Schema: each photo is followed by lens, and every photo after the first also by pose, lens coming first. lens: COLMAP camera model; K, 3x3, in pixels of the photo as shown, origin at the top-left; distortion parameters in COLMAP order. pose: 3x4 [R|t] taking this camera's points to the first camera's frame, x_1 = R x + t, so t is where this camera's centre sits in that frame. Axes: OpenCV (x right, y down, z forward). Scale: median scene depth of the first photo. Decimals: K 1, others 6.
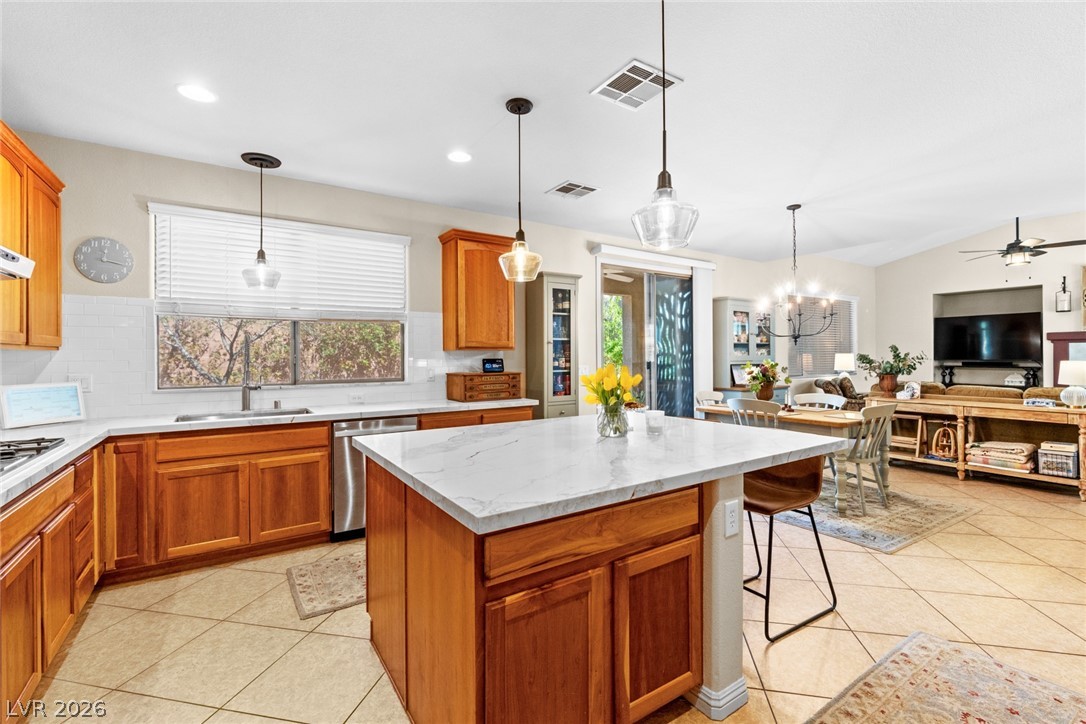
lens RADIAL K [[473.6, 0, 540.5], [0, 473.6, 356.2], [0, 0, 1]] dist [0.001040, 0.000044]
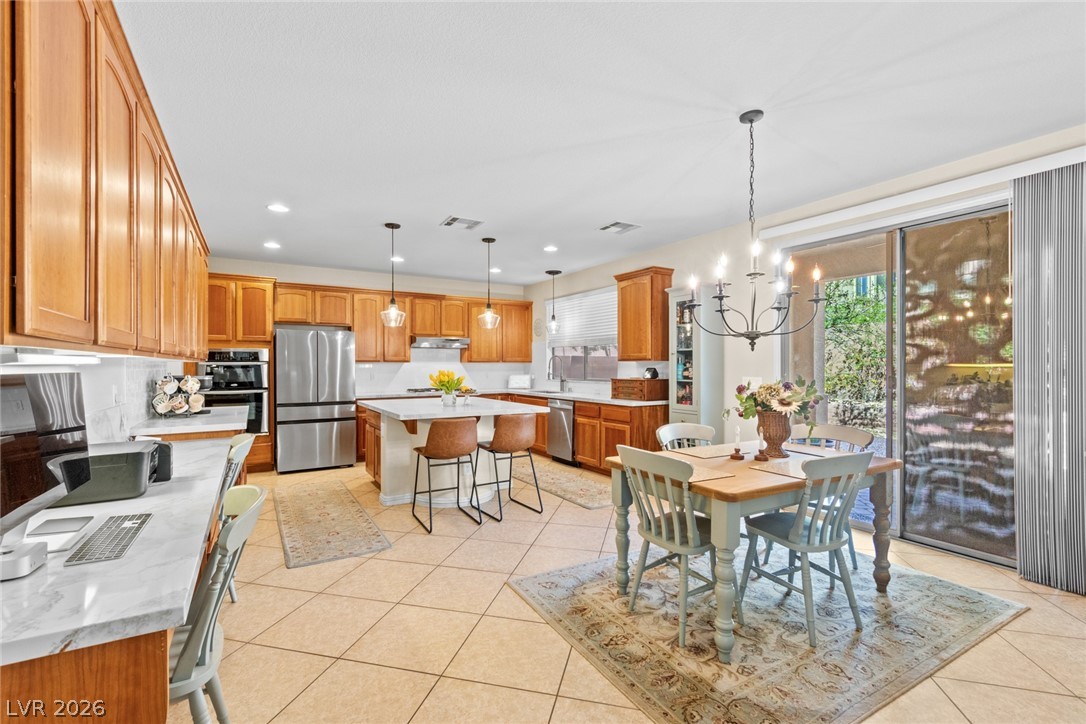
lens RADIAL K [[478.0, 0, 540.9], [0, 478.0, 367.9], [0, 0, 1]] dist [-0.001973, 0.000291]
pose [[-0.037903, 0.010491, -0.999226, 1.543631], [-0.001619, 0.999943, 0.010560, -0.009898], [0.999280, 0.002018, -0.037884, 1.024410]]
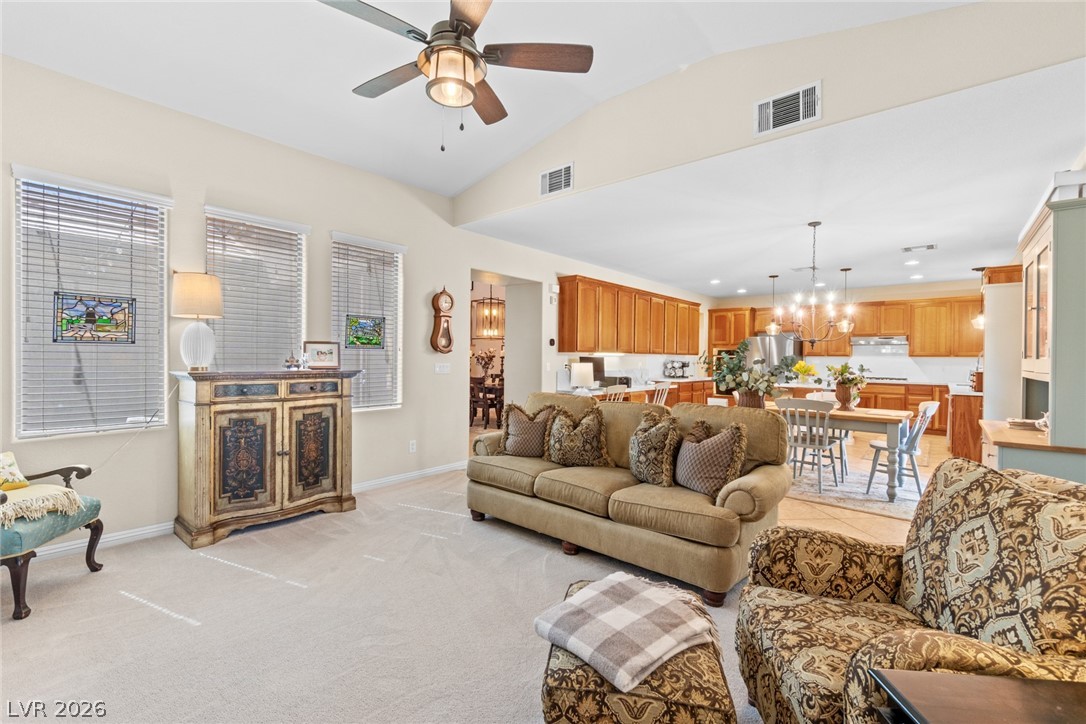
lens RADIAL K [[473.6, 0, 540.5], [0, 473.6, 356.2], [0, 0, 1]] dist [0.001040, 0.000044]
pose [[-0.961159, -0.003661, -0.275972, 1.949895], [-0.005161, 0.999976, 0.004710, -0.014890], [0.275948, 0.005951, -0.961154, 2.527419]]
